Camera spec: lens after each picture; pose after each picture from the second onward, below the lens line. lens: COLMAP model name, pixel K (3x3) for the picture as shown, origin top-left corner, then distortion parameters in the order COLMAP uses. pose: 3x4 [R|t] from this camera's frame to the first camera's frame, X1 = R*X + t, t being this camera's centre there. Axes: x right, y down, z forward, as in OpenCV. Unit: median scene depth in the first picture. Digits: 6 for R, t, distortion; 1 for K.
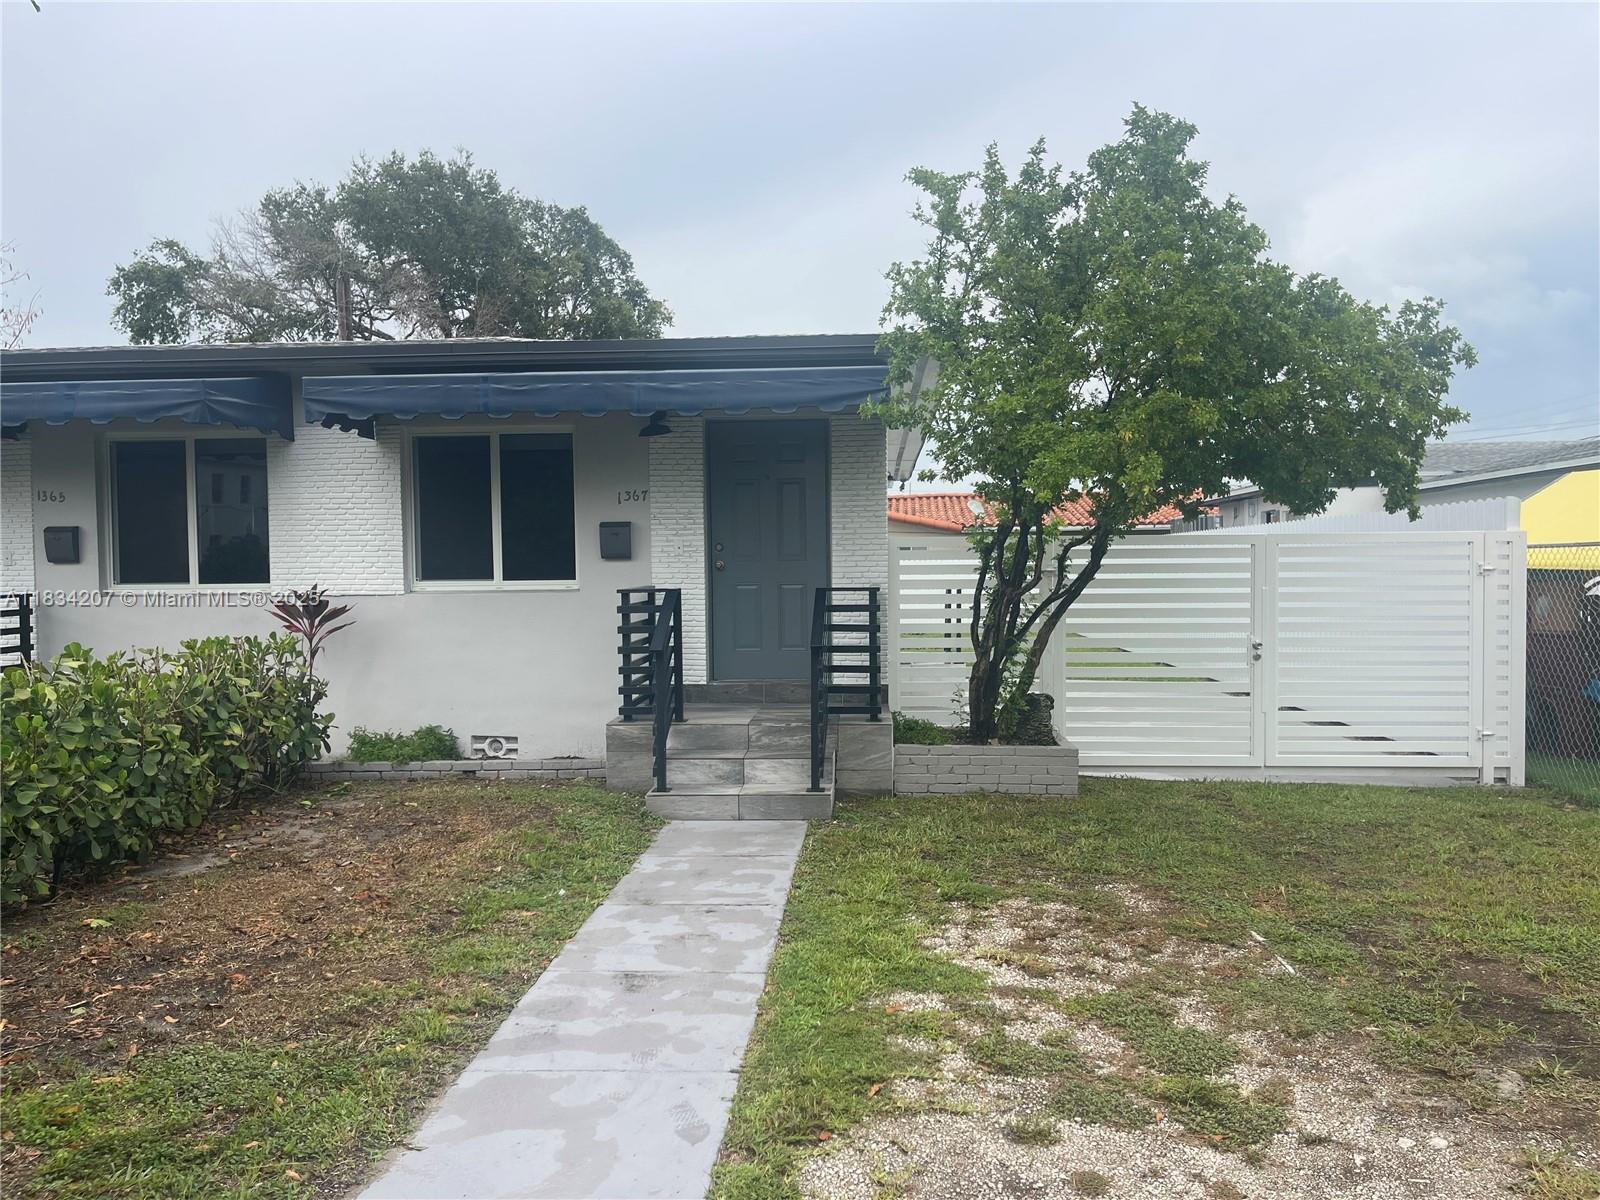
lens RADIAL K [[1197.8, 0, 801.0], [0, 1197.8, 606.7], [0, 0, 1]] dist [0.030877, 0.001567]
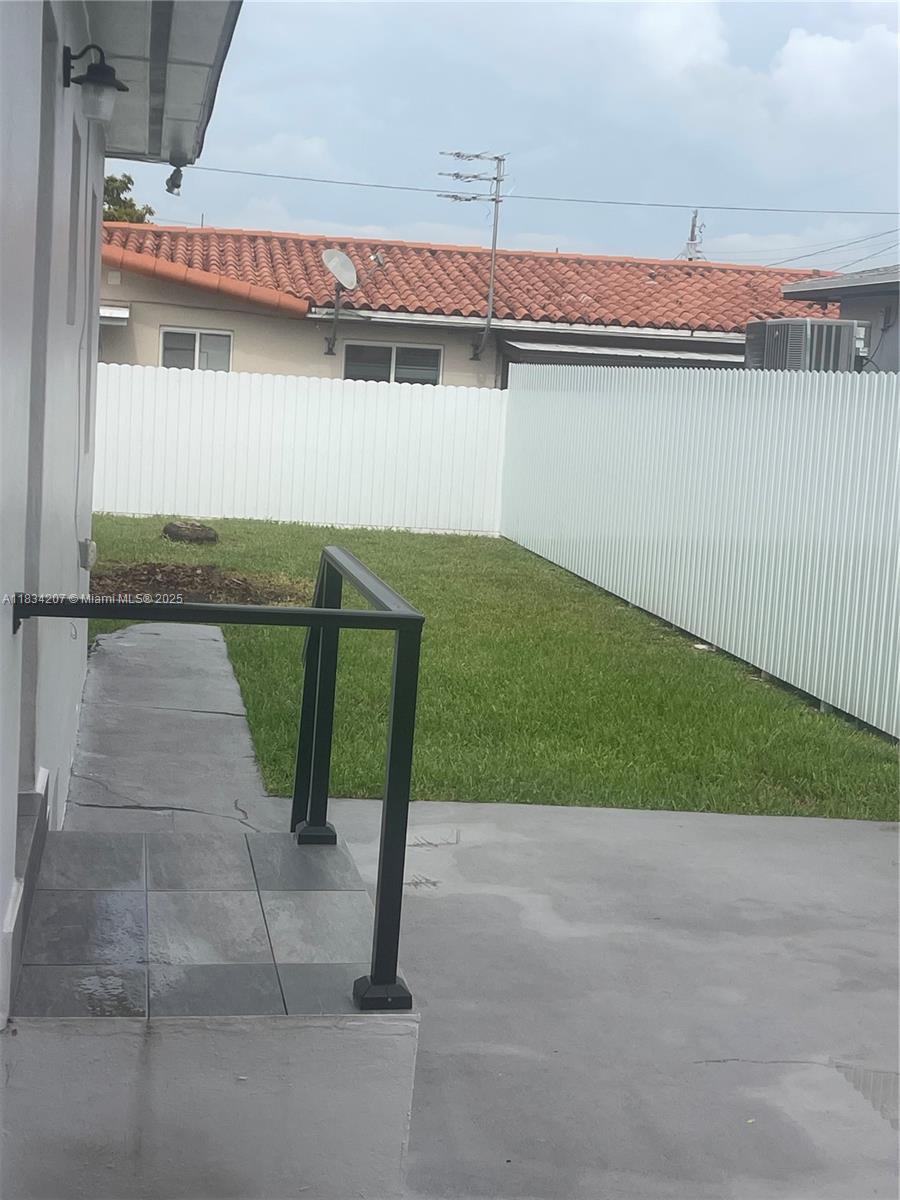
lens RADIAL K [[1753.5, 0, 449.6], [0, 1753.5, 600.2], [0, 0, 1]] dist [0.001992, 0.000000]
pose [[0.971917, 0.032359, 0.233087, 0.049242], [-0.053954, 0.994757, 0.086875, -0.020349], [-0.229054, -0.097012, 0.968568, 0.477412]]
